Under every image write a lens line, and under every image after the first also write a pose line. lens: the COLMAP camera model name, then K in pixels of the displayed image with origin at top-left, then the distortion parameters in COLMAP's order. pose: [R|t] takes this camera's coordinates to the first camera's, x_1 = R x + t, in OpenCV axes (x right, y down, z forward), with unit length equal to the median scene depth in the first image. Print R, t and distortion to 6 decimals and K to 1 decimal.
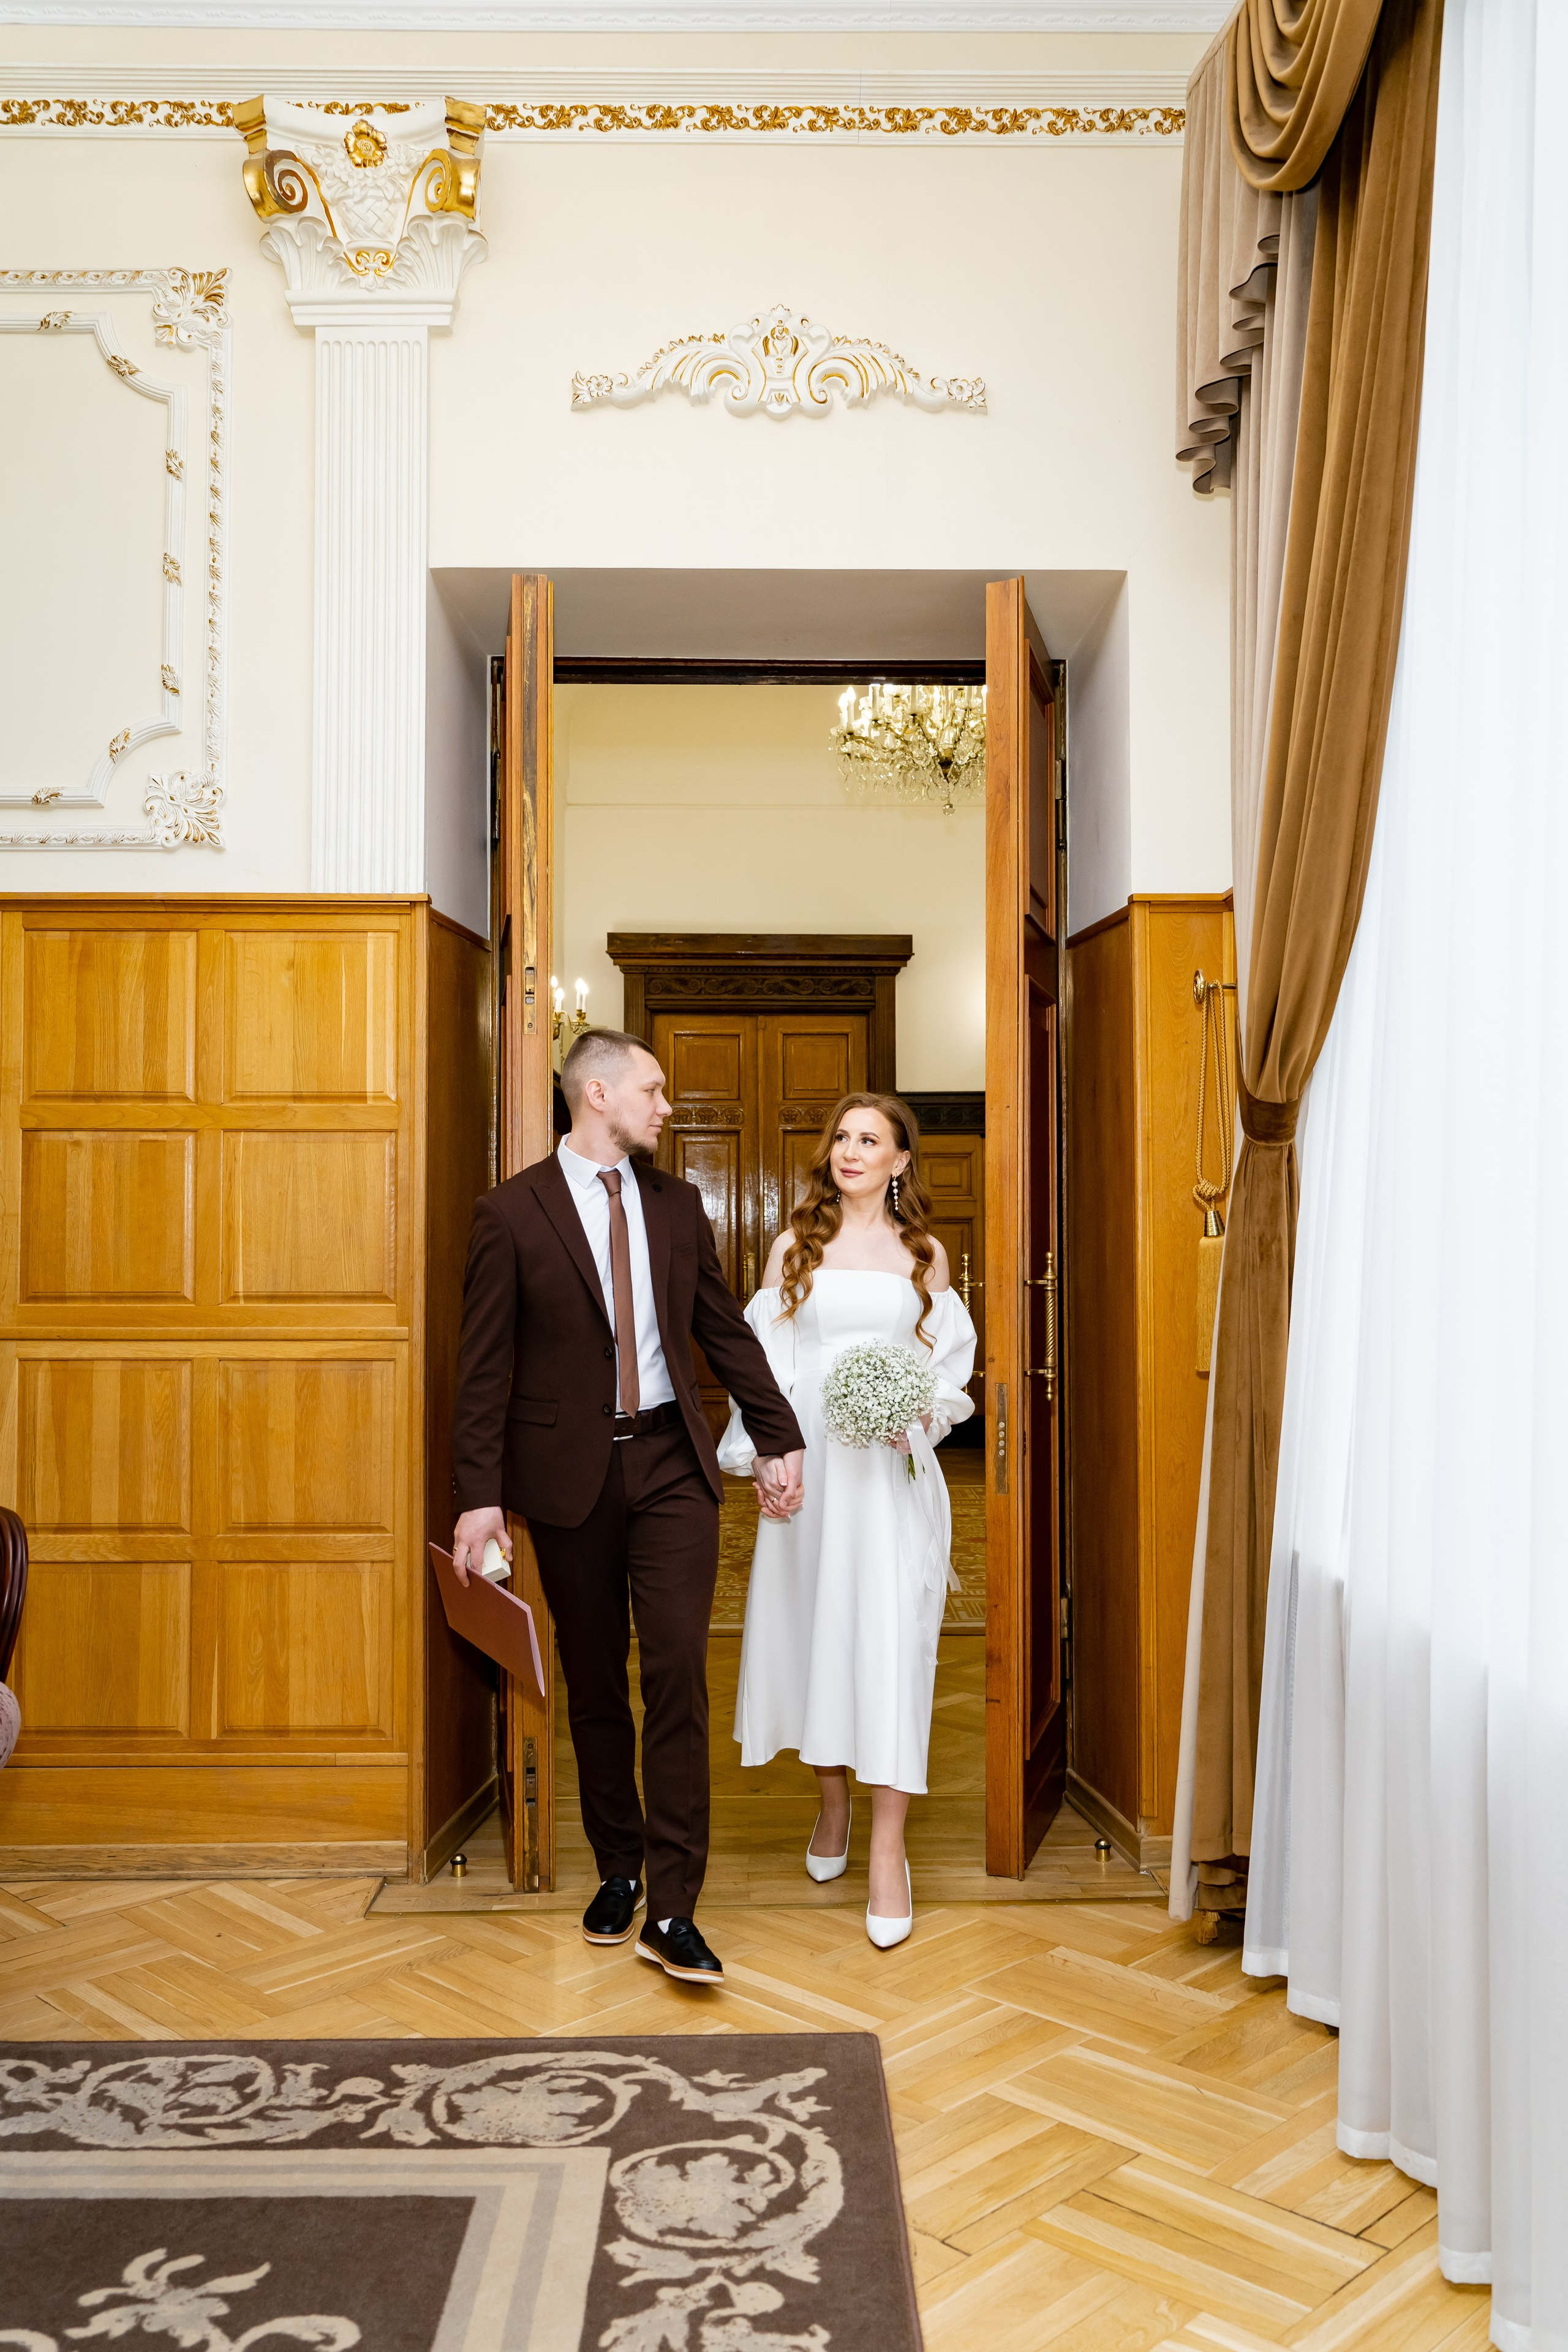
lens RADIAL K [[1938.0, 0, 784.0], [0, 1938.0, 1176.0], [0, 0, 1]] dist [0.002038, -0.009069]
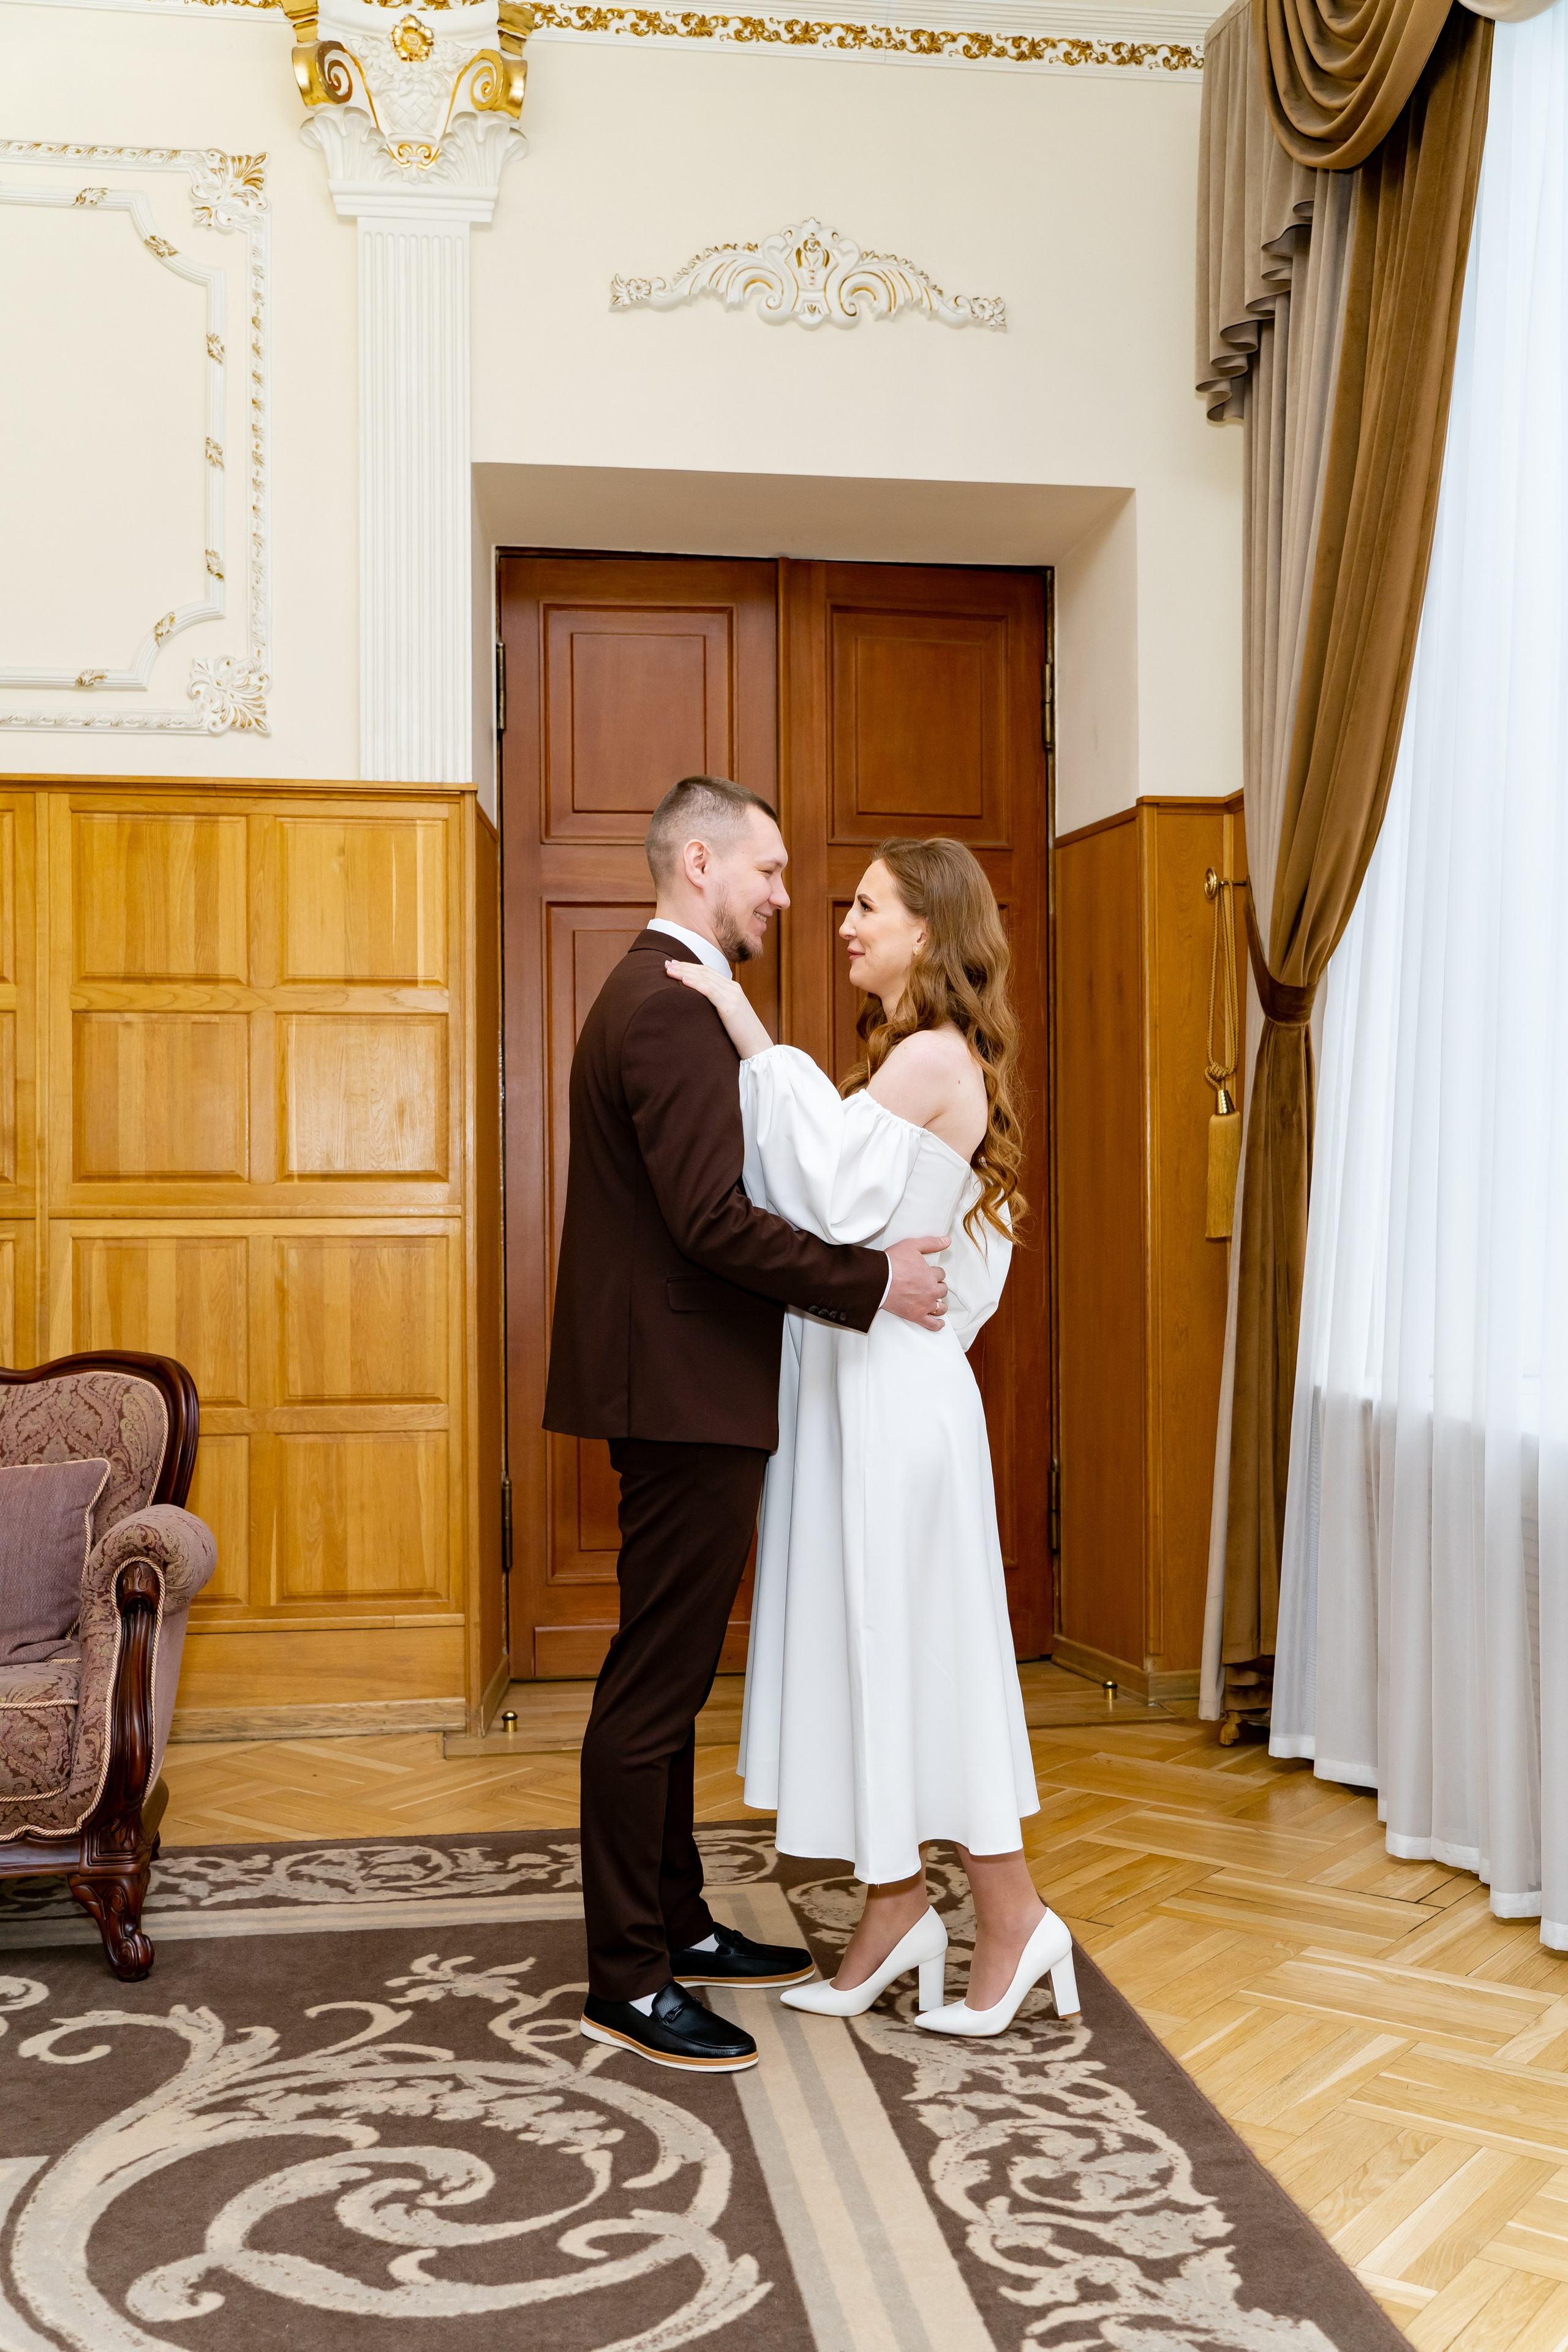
lens RADIAL K [[2300.6, 0, 788.0], [0, 2300.6, 1193.9], [0, 0, 1]] dist [0.007240, -0.006303]
pose [[0.991776, -0.003983, 0.127927, -0.177815], [0.000261, 0.999577, 0.029096, 0.036719], [-0.127988, -0.028823, 0.991357, -0.237787]]
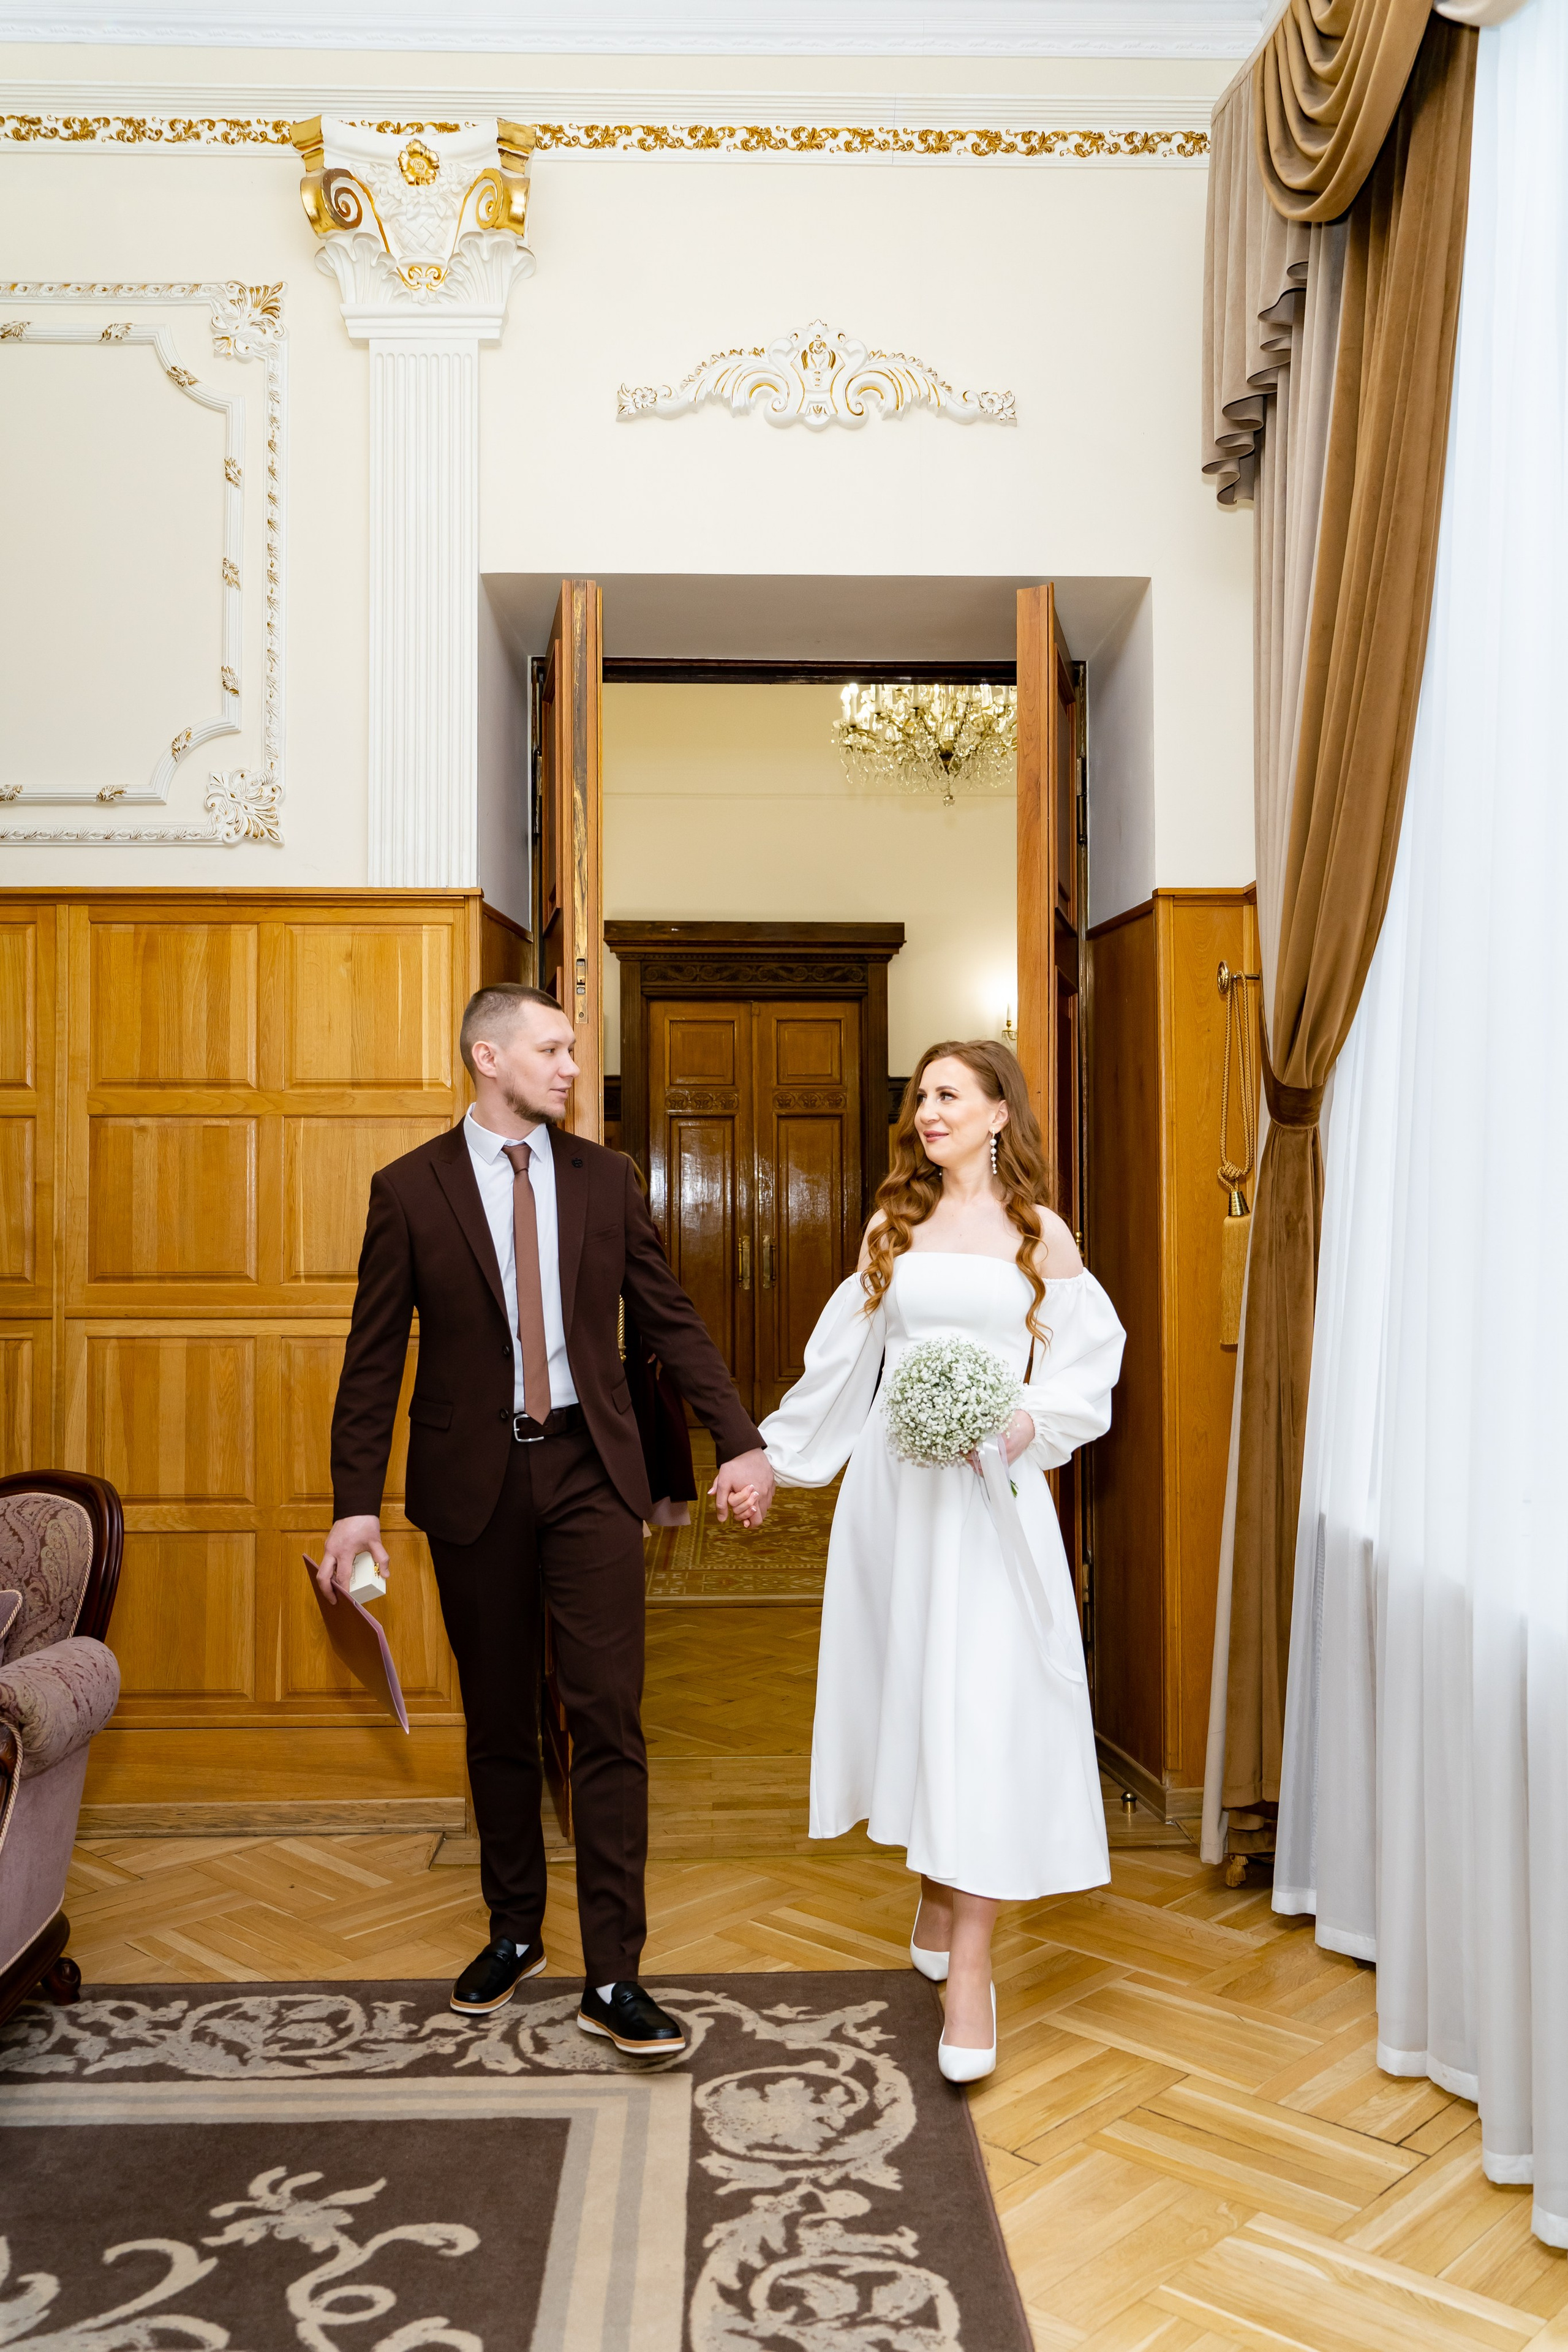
lens RADIAL K [[1930.5, 0, 784.0], [0, 1930.5, 1176.0], [0, 0, 1]] dist [-0.001100, -0.003392]
pose [[0.999887, -0.002053, 0.014885, -0.037280], [0.001933, 0.999966, 0.008011, 0.000751], [-0.014901, -0.007982, 0.999857, -0.037660]]
